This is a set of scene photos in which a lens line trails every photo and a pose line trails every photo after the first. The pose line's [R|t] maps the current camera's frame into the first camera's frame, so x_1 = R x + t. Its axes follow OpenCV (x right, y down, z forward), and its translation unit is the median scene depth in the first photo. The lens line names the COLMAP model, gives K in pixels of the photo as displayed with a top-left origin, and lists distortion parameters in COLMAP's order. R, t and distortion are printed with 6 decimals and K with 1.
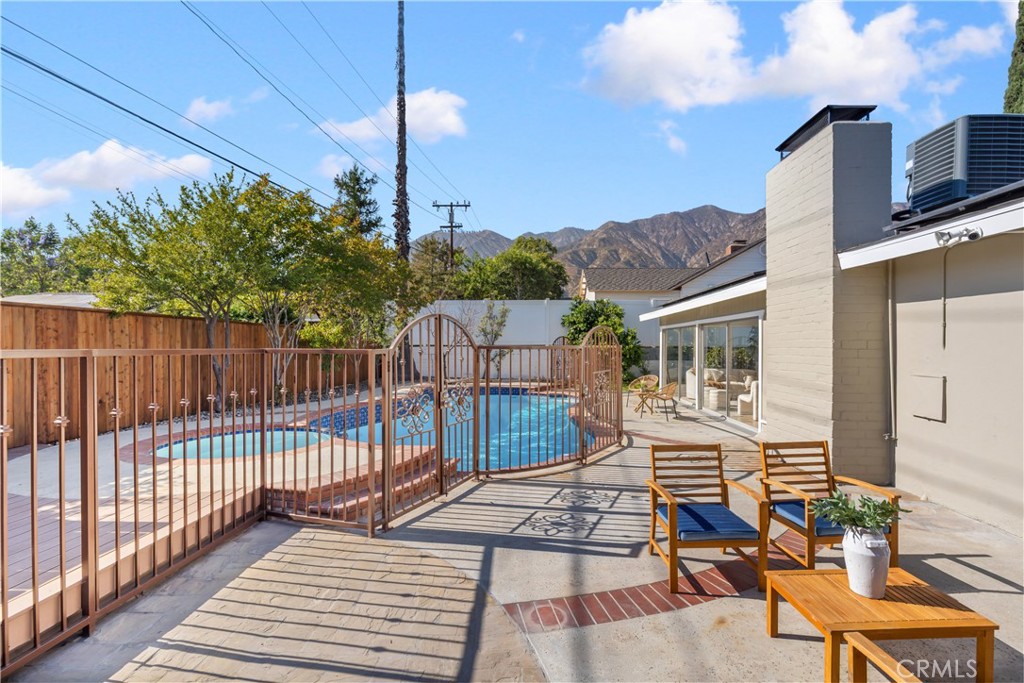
lens RADIAL K [[451.1, 0, 514.4], [0, 451.1, 343.0], [0, 0, 1]] dist [-0.006475, 0.000809]
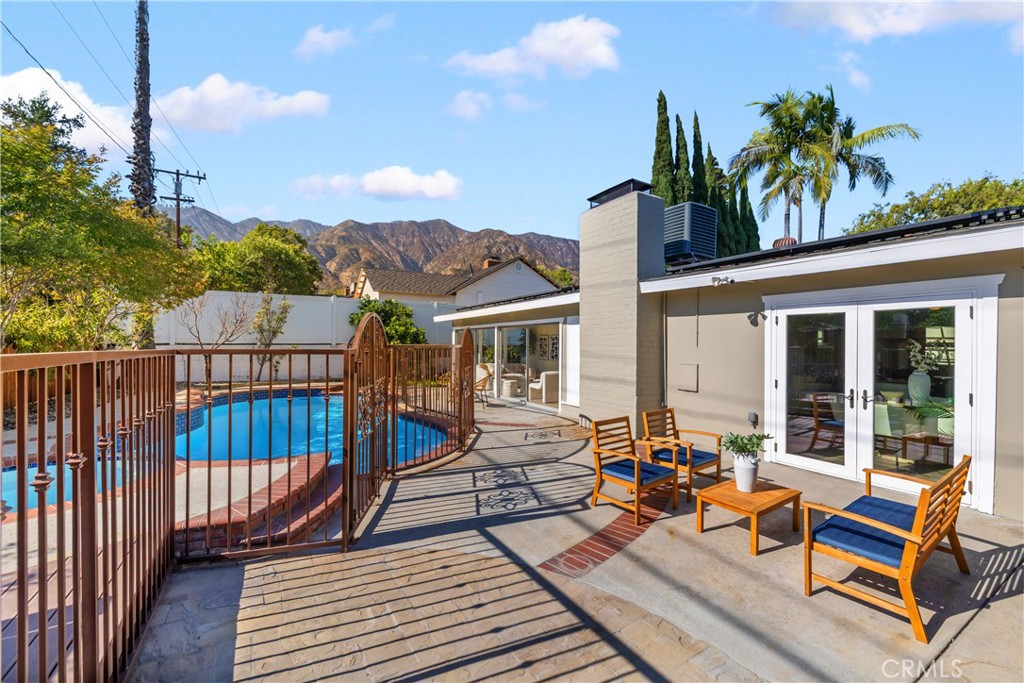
lens RADIAL K [[427.0, 0, 515.0], [0, 427.0, 343.3], [0, 0, 1]] dist [-0.002627, 0.000487]
pose [[0.837051, 0.002819, 0.547117, -0.316253], [-0.005472, 0.999980, 0.003220, -0.001749], [-0.547097, -0.005689, 0.837050, 0.048828]]
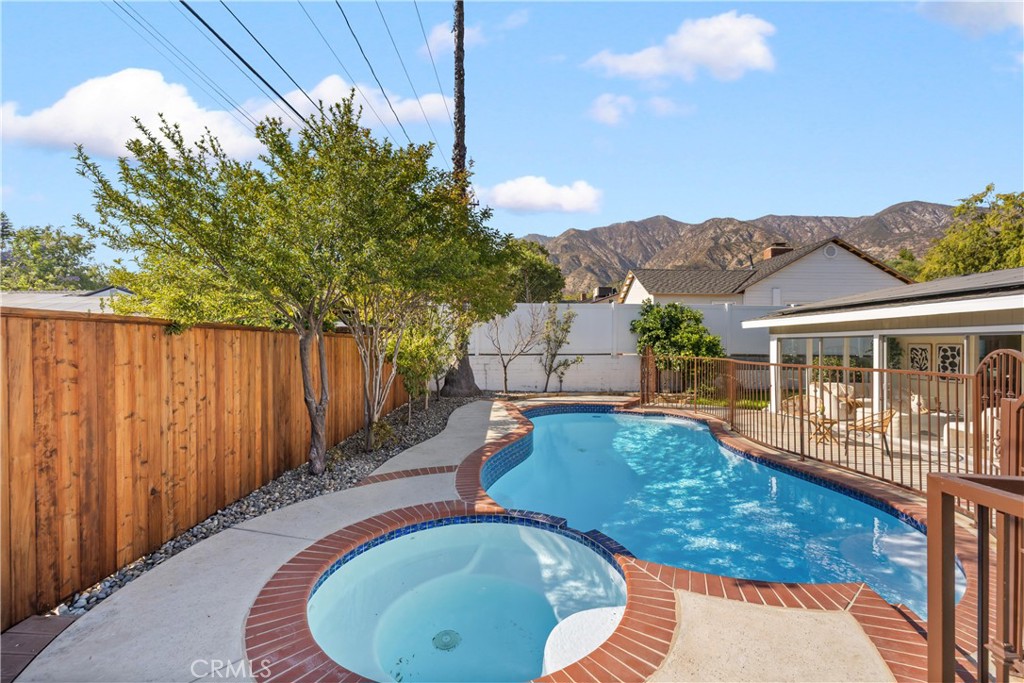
lens RADIAL K [[427.0, 0, 515.0], [0, 427.0, 343.3], [0, 0, 1]] dist [-0.002627, 0.000487]
pose [[0.996908, -0.000154, 0.078573, -0.584037], [0.000019, 0.999999, 0.001718, -0.051356], [-0.078573, -0.001712, 0.996907, 0.503974]]
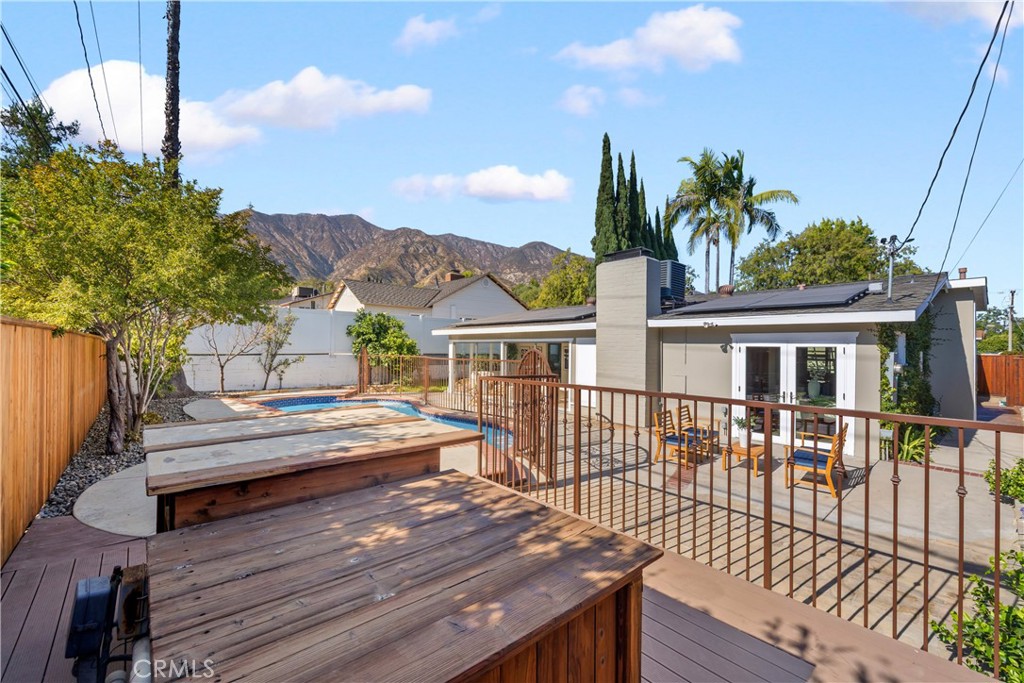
lens RADIAL K [[427.0, 0, 515.0], [0, 427.0, 343.3], [0, 0, 1]] dist [-0.002627, 0.000487]
pose [[0.717080, 0.011201, 0.696901, -0.951133], [-0.011662, 0.999924, -0.004073, -0.058262], [-0.696893, -0.005206, 0.717156, -0.012363]]
